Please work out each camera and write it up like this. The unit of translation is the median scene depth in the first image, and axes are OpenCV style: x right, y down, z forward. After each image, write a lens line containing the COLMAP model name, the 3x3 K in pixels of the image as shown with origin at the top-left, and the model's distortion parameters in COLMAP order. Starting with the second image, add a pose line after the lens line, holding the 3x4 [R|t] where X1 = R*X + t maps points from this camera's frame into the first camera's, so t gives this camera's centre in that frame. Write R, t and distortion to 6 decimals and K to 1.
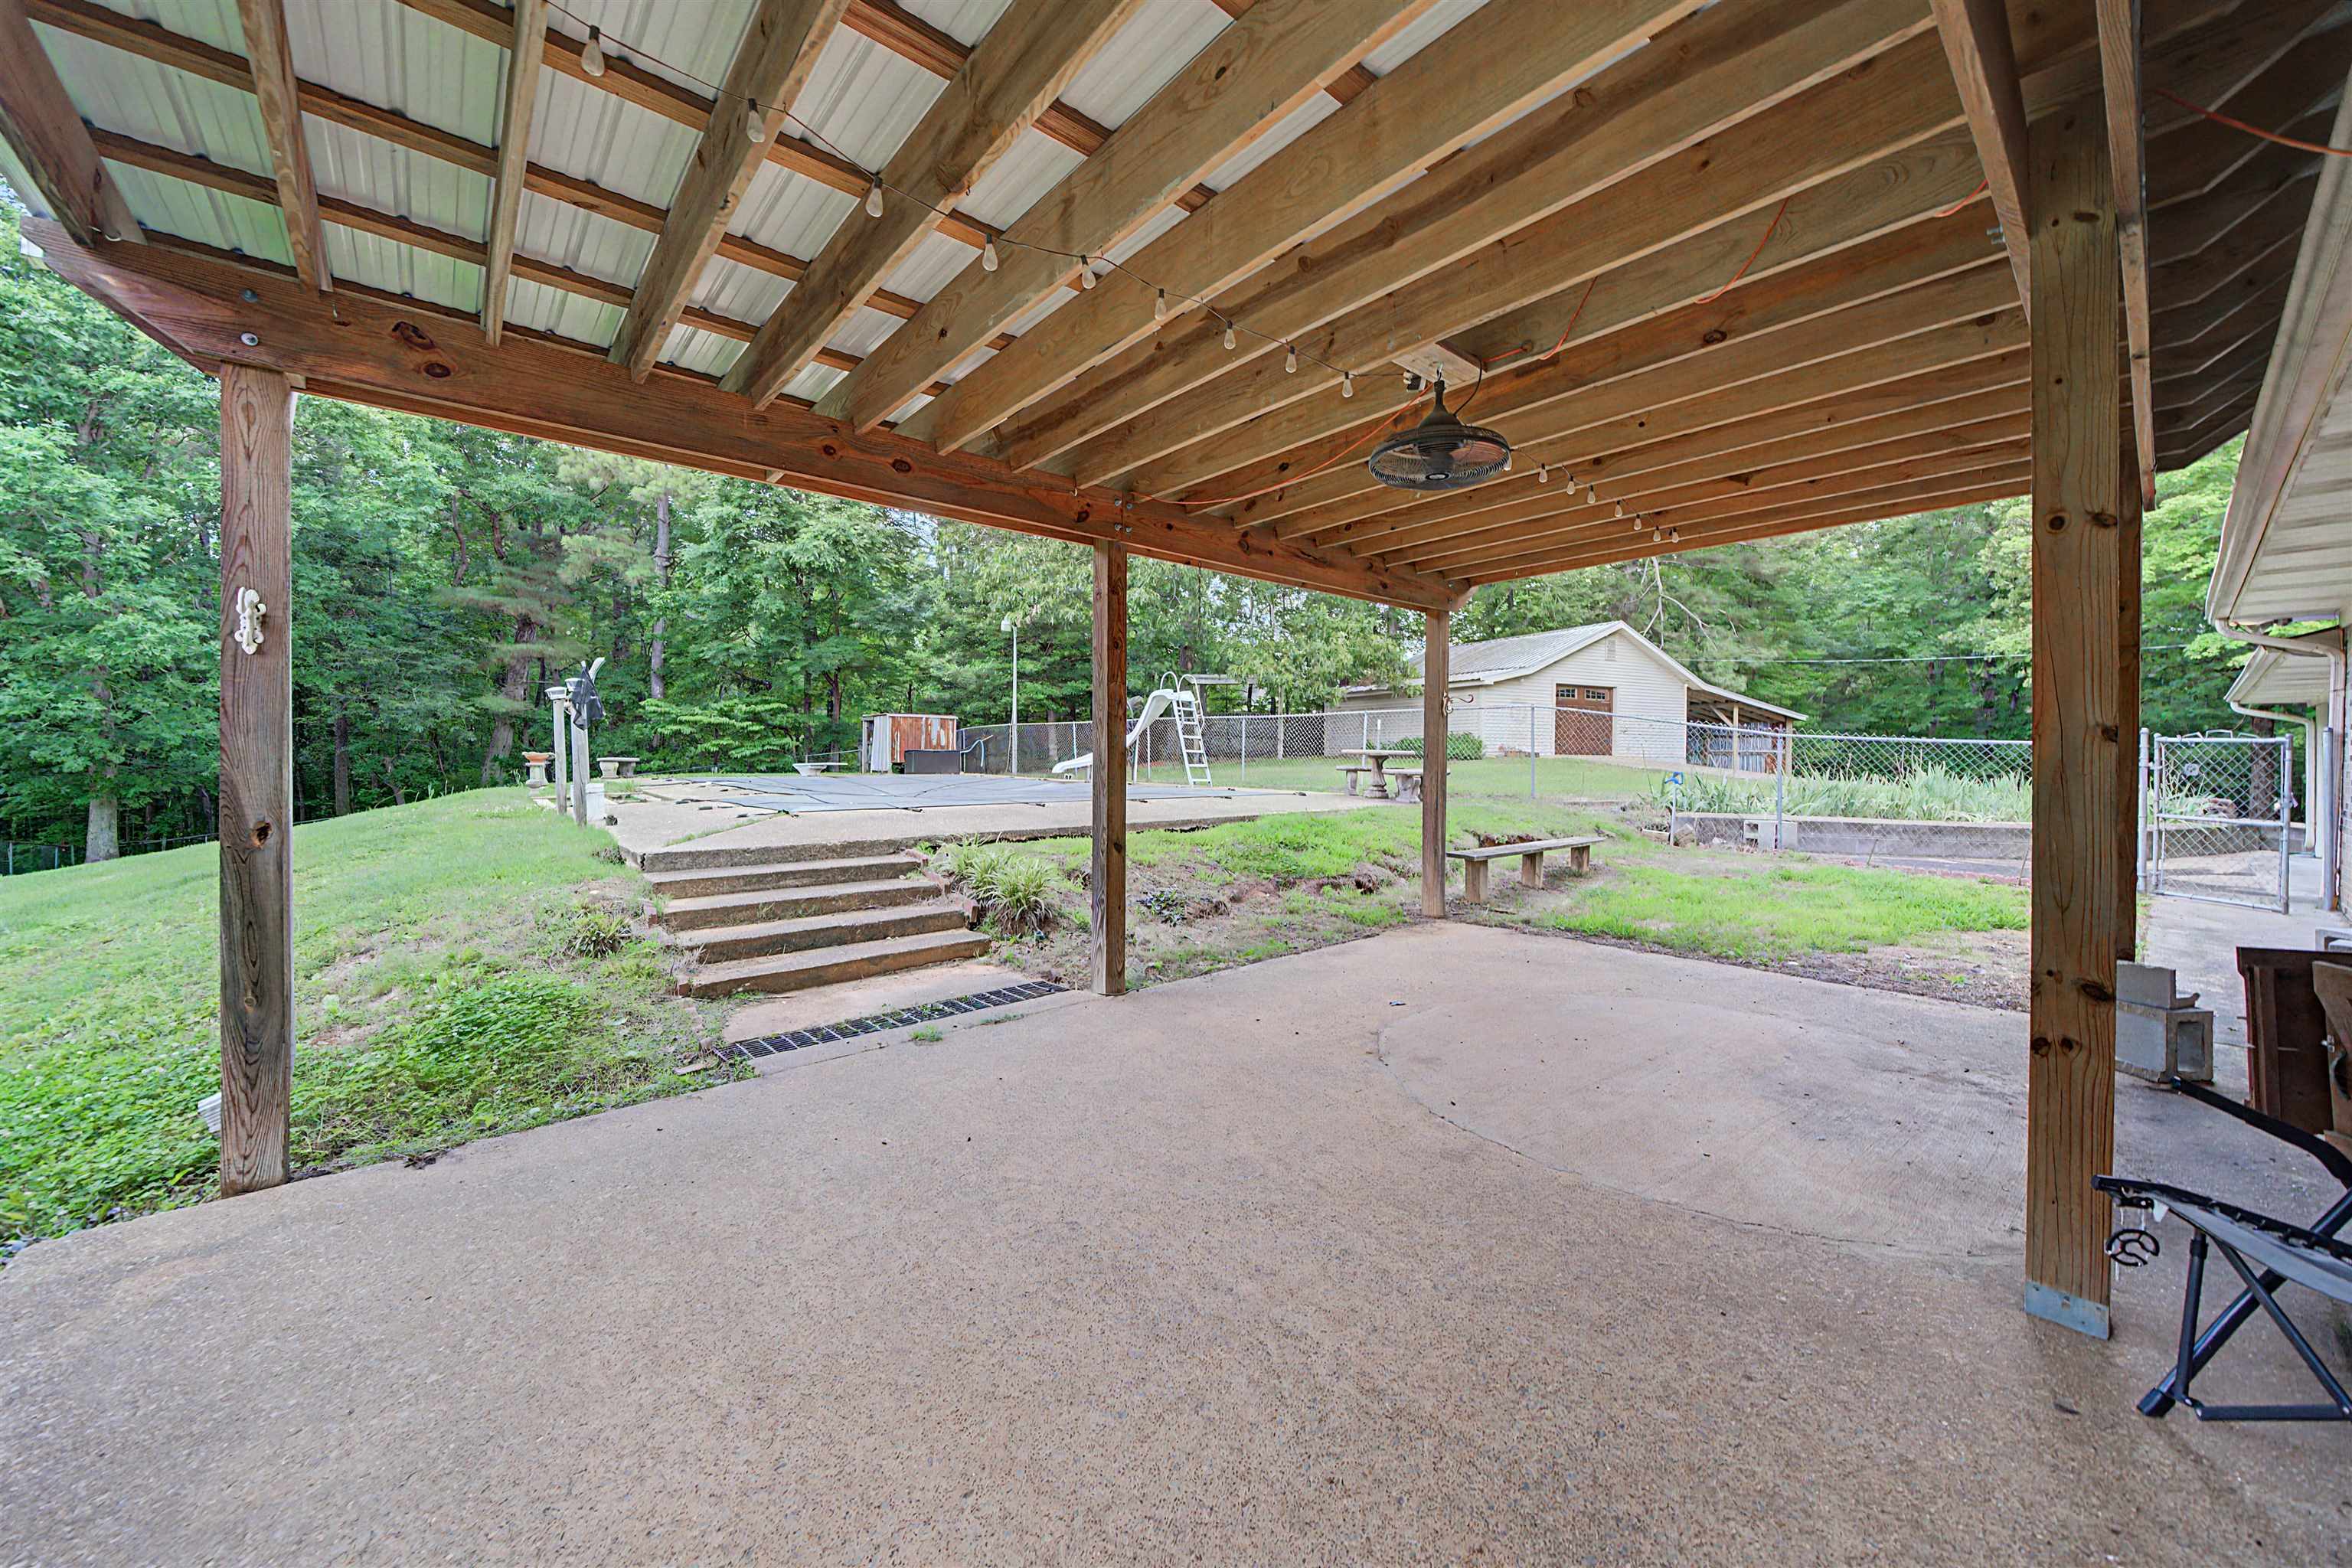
lens RADIAL K [[847.3, 0, 1149.8], [0, 847.3, 771.6], [0, 0, 1]] dist [-0.000320, -0.000366]
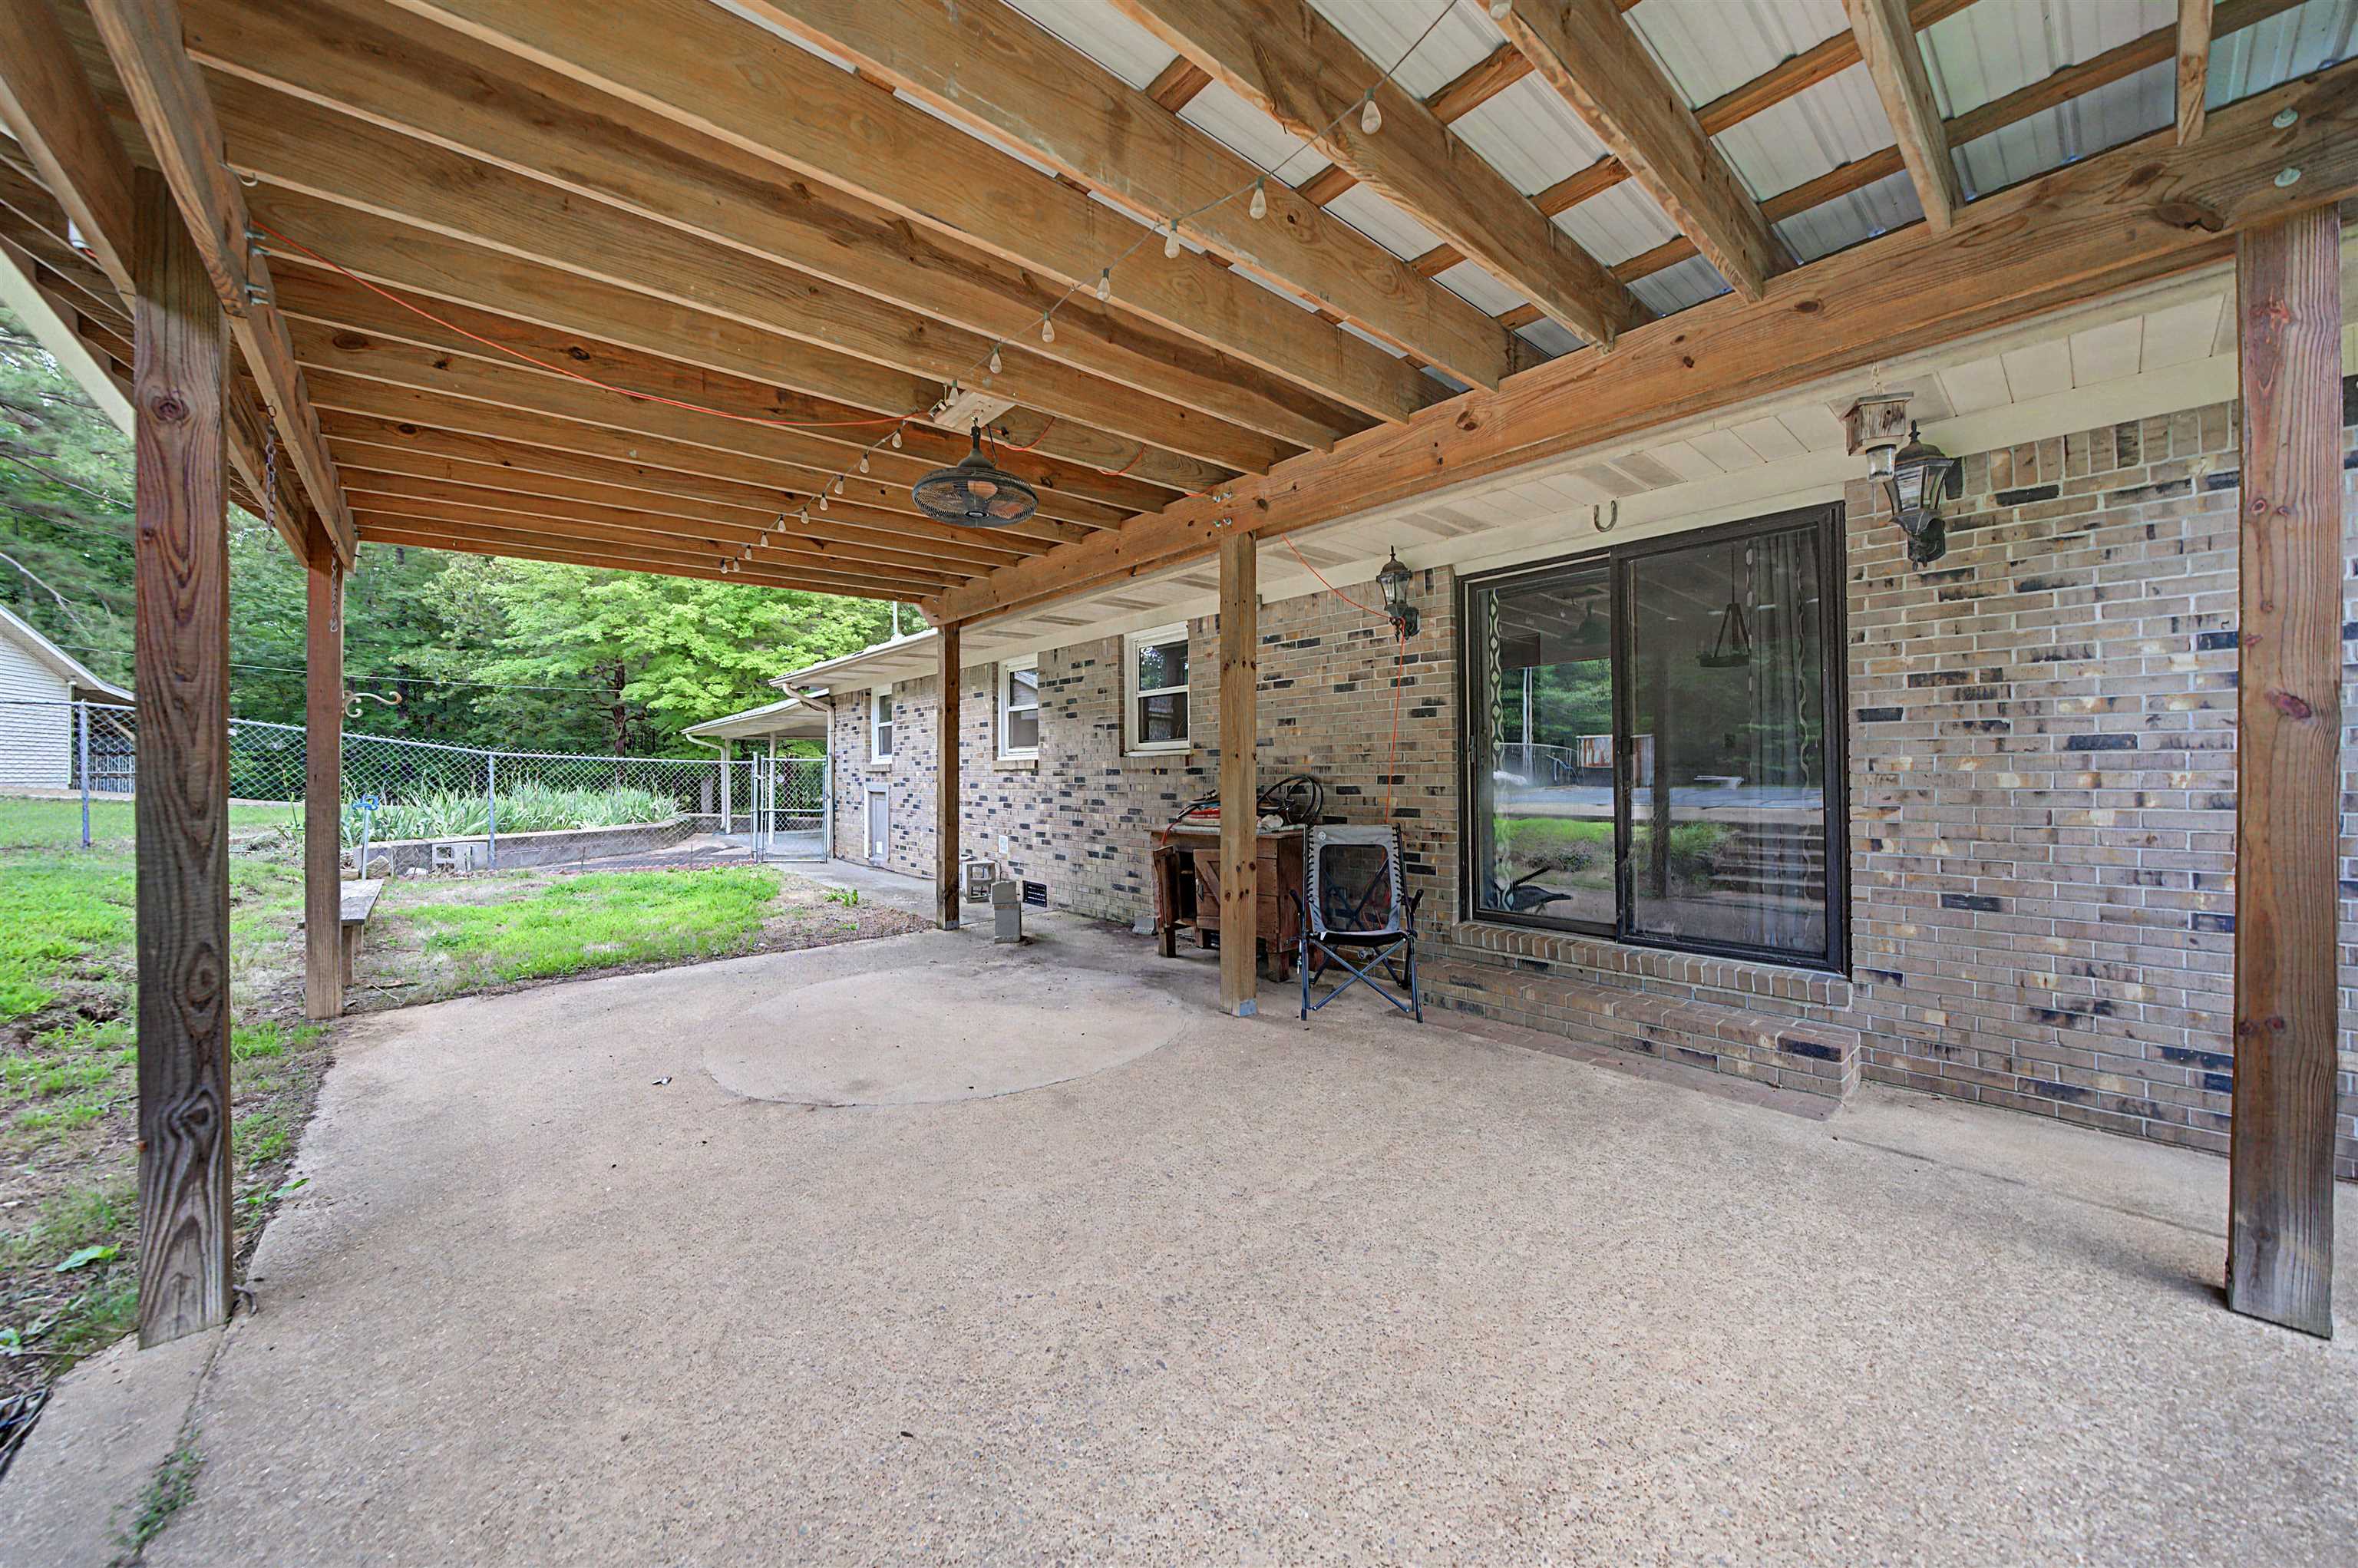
lens RADIAL K [[849.5, 0, 1152.7], [0, 849.5, 771.6], [0, 0, 1]] dist [-0.000320, -0.000366]
pose [[-0.008884, -0.005410, 0.999946, -0.636775], [0.029321, 0.999554, 0.005669, -0.011324], [-0.999531, 0.029370, -0.008721, 0.666326]]
